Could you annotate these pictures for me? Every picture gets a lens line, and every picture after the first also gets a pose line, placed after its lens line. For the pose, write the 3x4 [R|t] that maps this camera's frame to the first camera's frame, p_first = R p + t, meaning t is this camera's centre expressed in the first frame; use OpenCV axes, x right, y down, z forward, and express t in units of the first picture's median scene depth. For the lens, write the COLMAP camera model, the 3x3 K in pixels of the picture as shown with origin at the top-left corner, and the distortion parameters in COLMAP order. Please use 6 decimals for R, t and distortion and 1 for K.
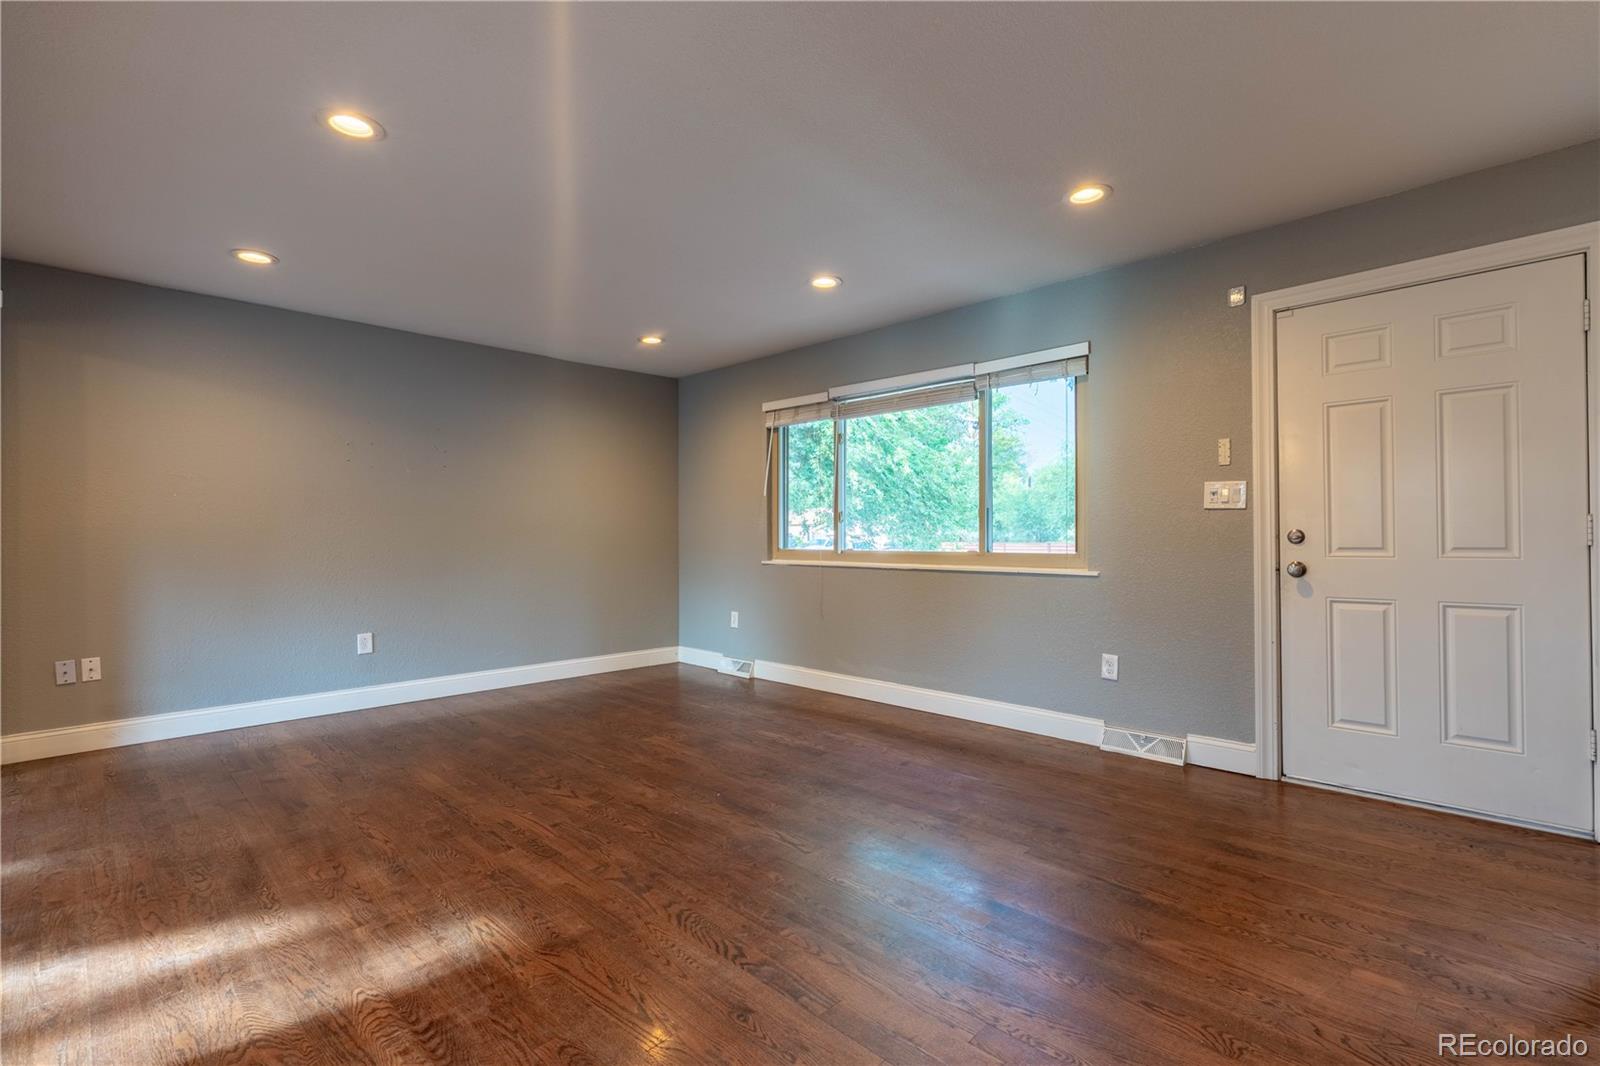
lens RADIAL K [[722.8, 0, 802.2], [0, 722.8, 537.9], [0, 0, 1]] dist [-0.003868, 0.000921]
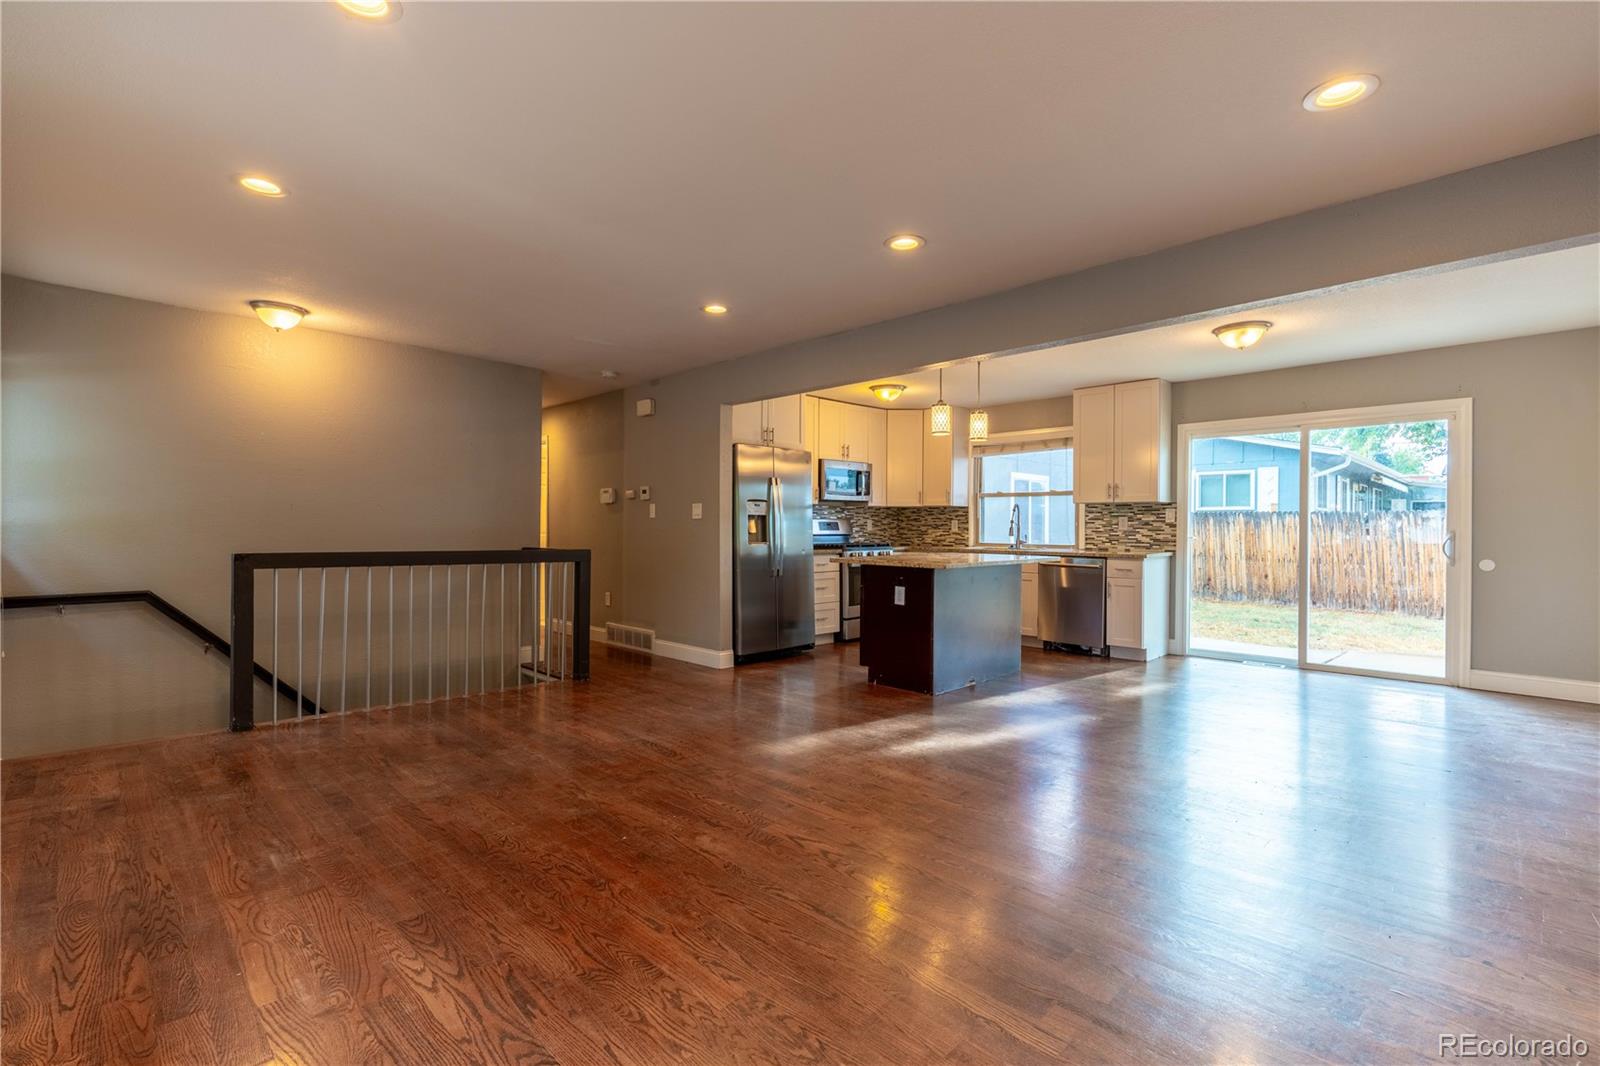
lens RADIAL K [[722.8, 0, 792.2], [0, 722.8, 525.6], [0, 0, 1]] dist [-0.003868, 0.000921]
pose [[-0.999739, -0.000368, 0.022839, -0.305081], [-0.000342, 0.999999, 0.001131, -0.009858], [-0.022840, 0.001123, -0.999739, 1.694239]]
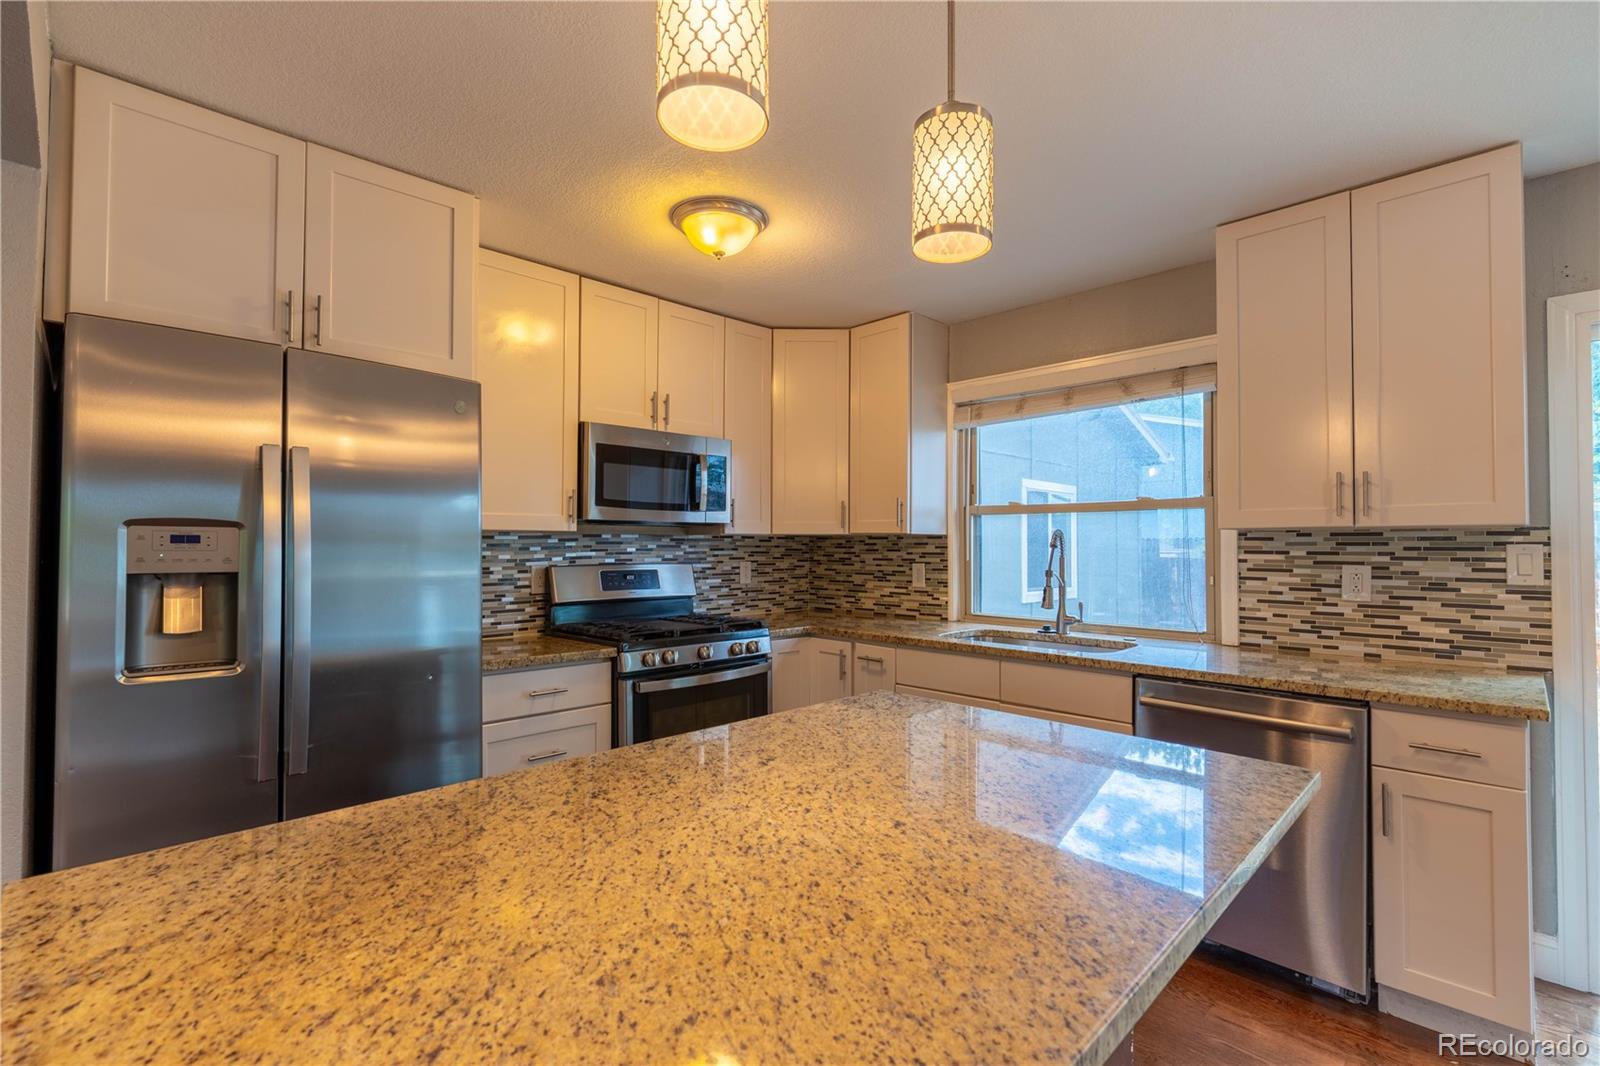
lens RADIAL K [[722.8, 0, 792.4], [0, 722.8, 536.2], [0, 0, 1]] dist [-0.003868, 0.000921]
pose [[-0.999823, 0.001611, 0.018726, -0.615327], [0.001355, 0.999906, -0.013676, -0.053326], [-0.018746, -0.013648, -0.999731, 0.408482]]
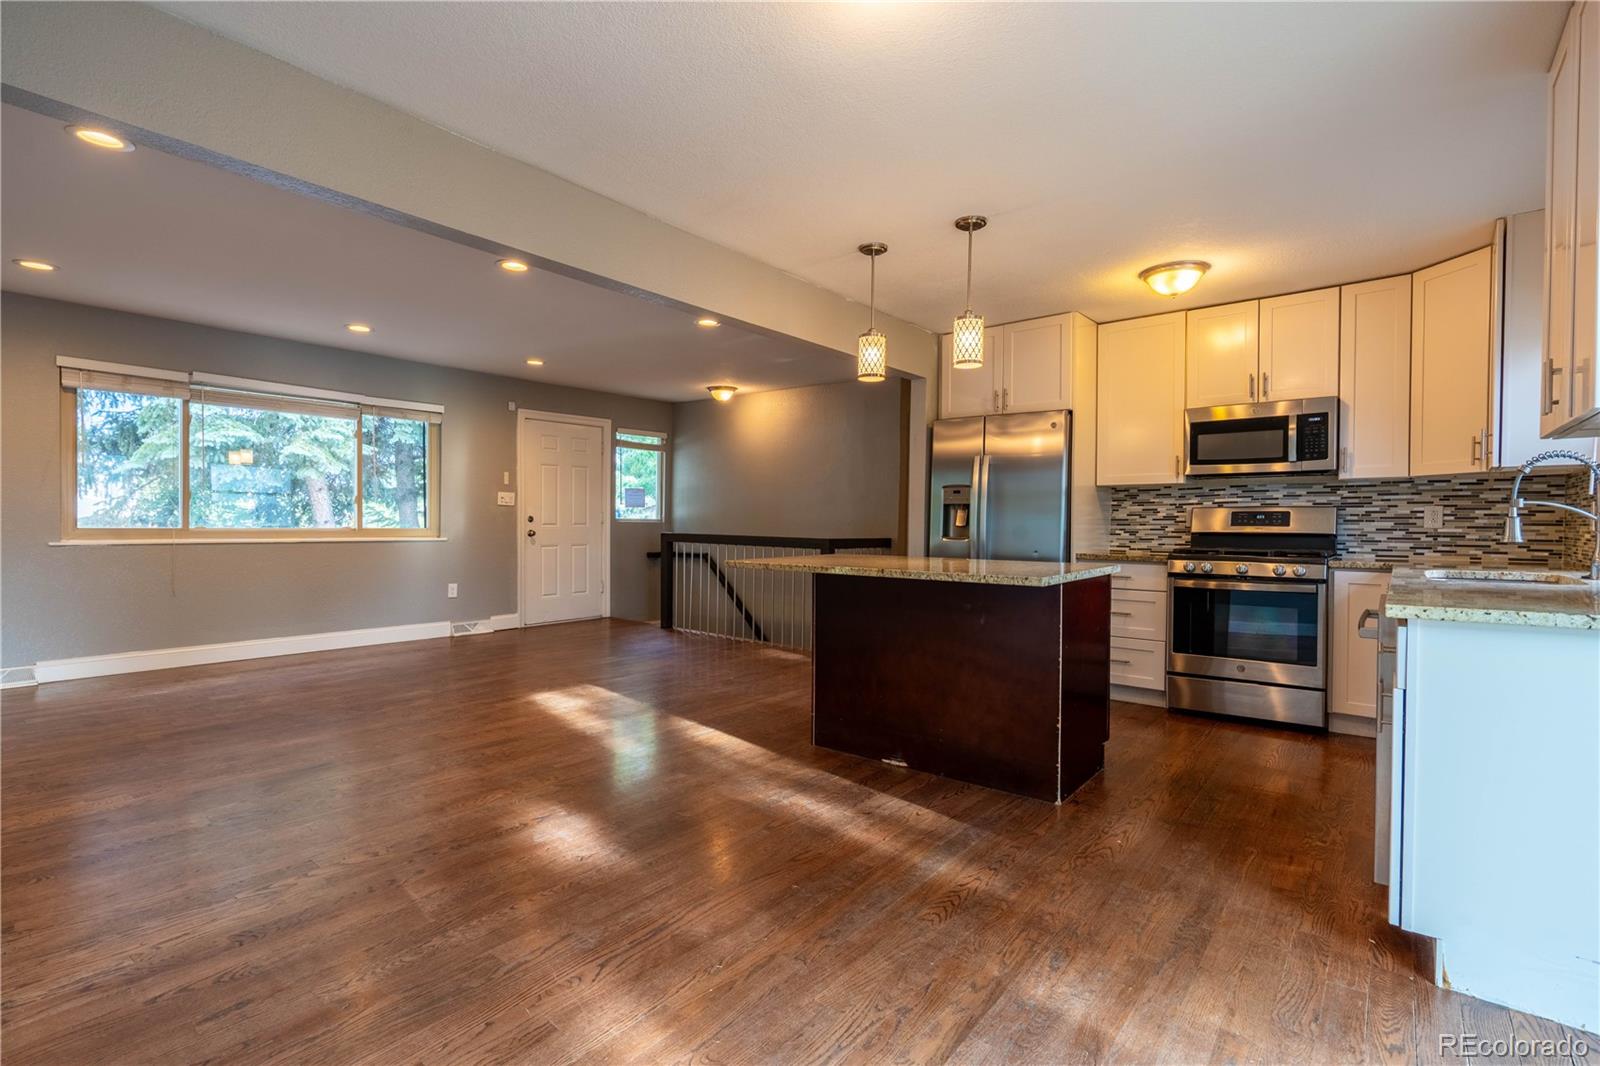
lens RADIAL K [[722.8, 0, 790.8], [0, 722.8, 531.6], [0, 0, 1]] dist [-0.003868, 0.000921]
pose [[-0.087542, -0.011421, 0.996095, -1.605381], [-0.006000, 0.999922, 0.010937, 0.008172], [-0.996143, -0.005019, -0.087604, 0.364634]]
